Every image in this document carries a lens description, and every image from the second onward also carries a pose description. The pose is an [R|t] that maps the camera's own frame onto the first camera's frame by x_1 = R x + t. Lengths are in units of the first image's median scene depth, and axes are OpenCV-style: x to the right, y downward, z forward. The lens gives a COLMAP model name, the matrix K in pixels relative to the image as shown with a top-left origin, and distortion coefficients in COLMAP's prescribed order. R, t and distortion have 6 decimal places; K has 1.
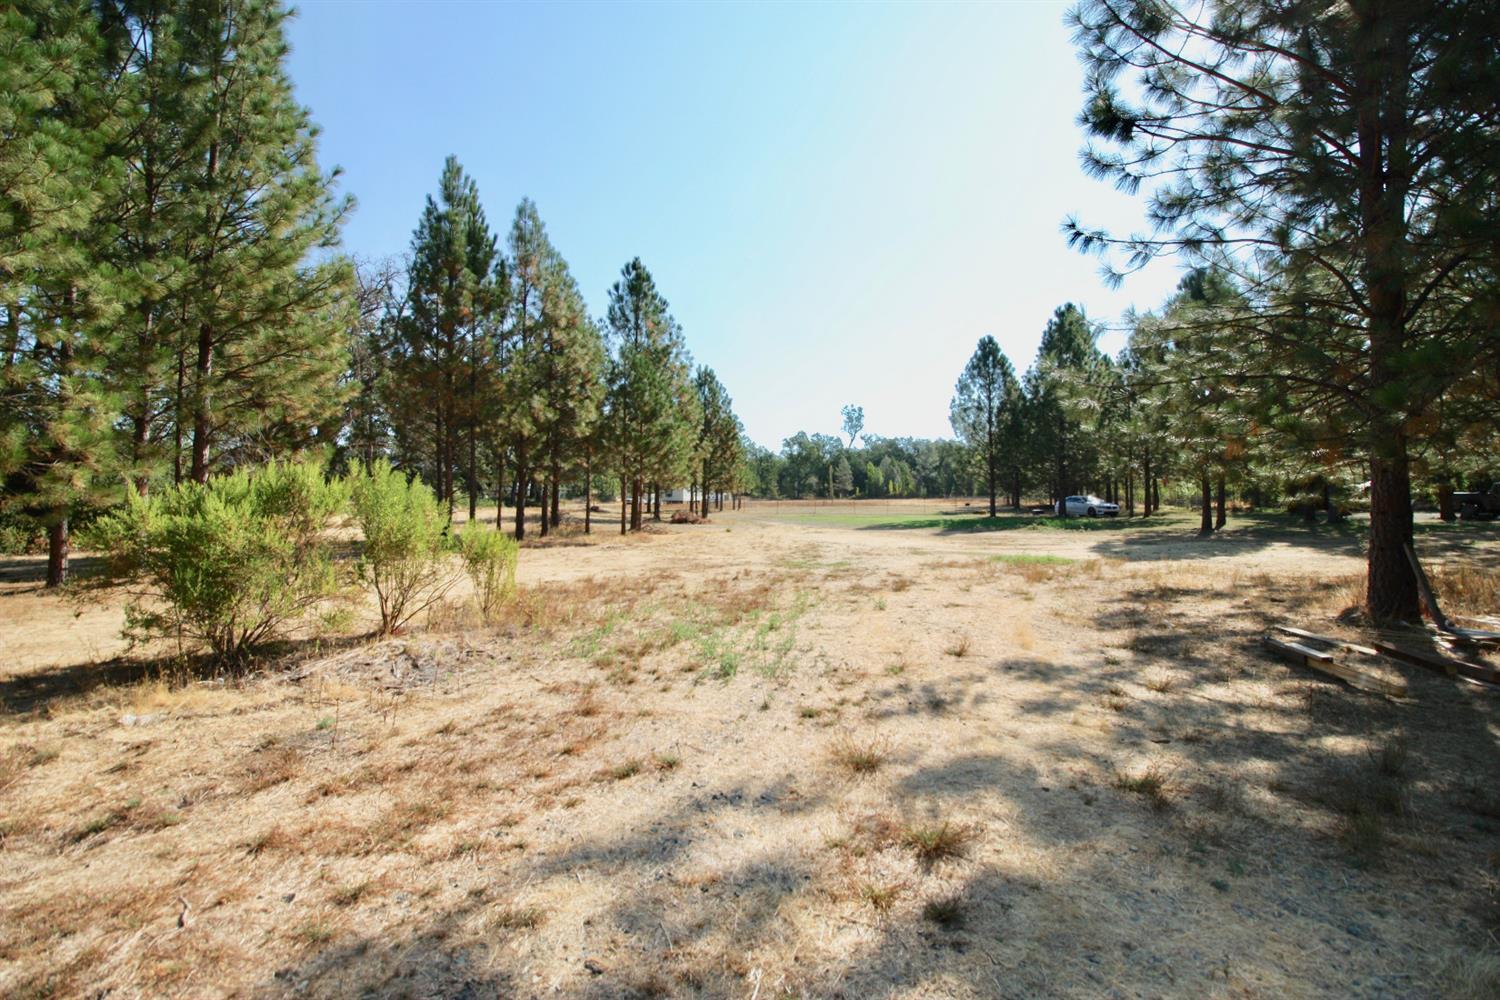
lens RADIAL K [[705.4, 0, 752.2], [0, 705.4, 489.4], [0, 0, 1]] dist [-0.019677, -0.000357]
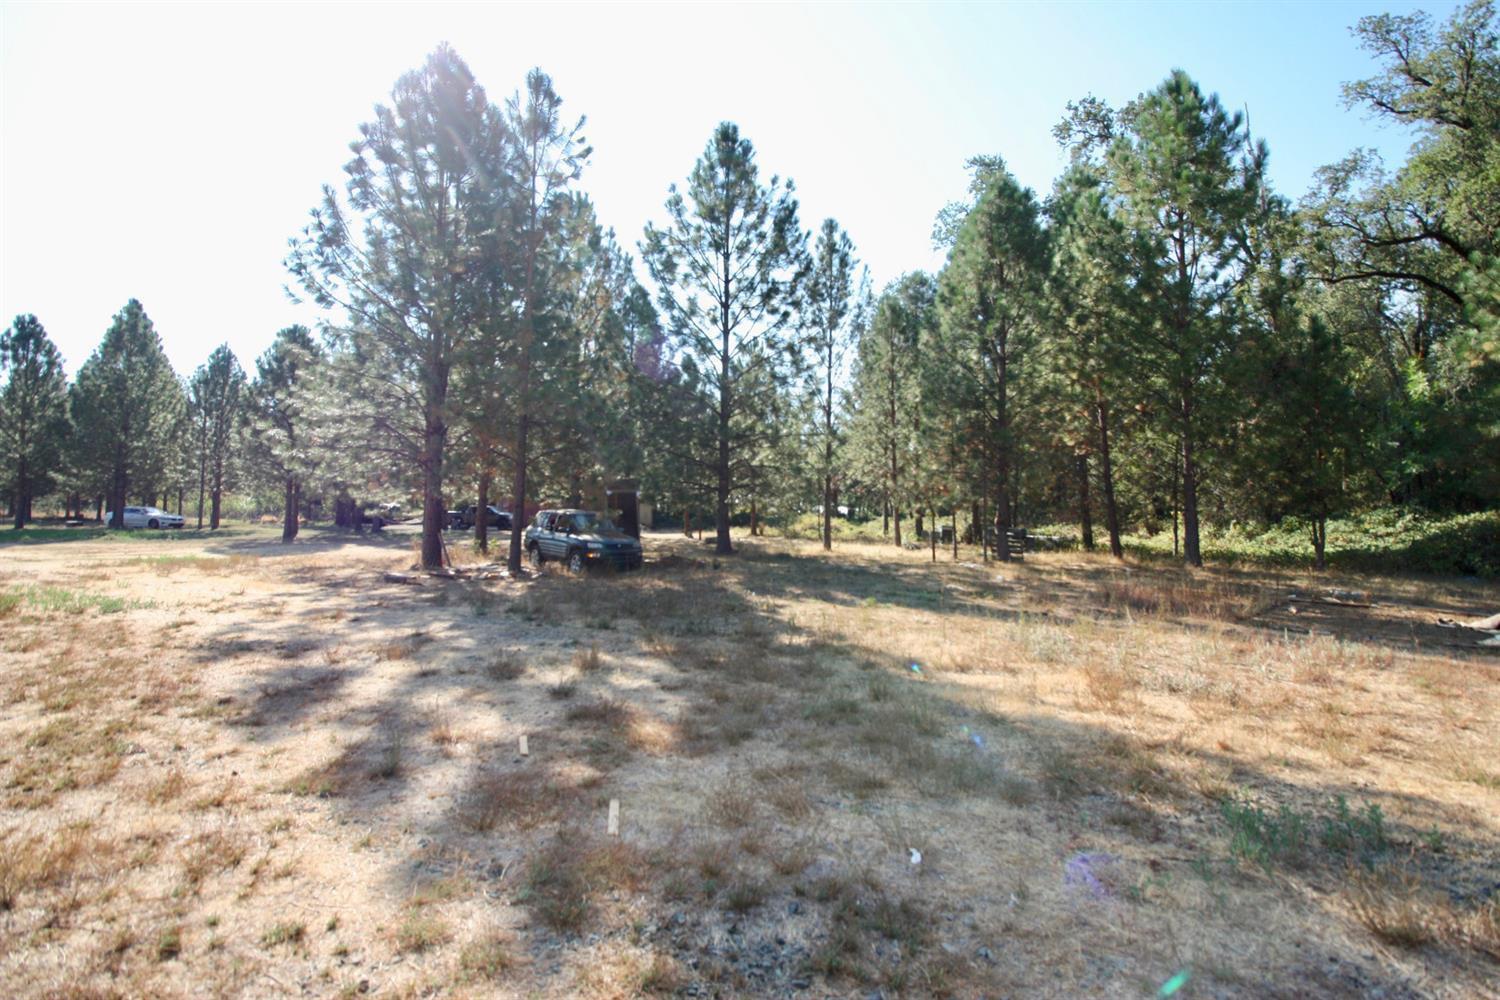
lens RADIAL K [[705.4, 0, 752.2], [0, 705.4, 497.7], [0, 0, 1]] dist [-0.019677, -0.000357]
pose [[0.356147, 0.038580, 0.933633, -0.122271], [-0.030092, 0.999103, -0.029807, 0.000328], [-0.933945, -0.017479, 0.356988, -0.113062]]
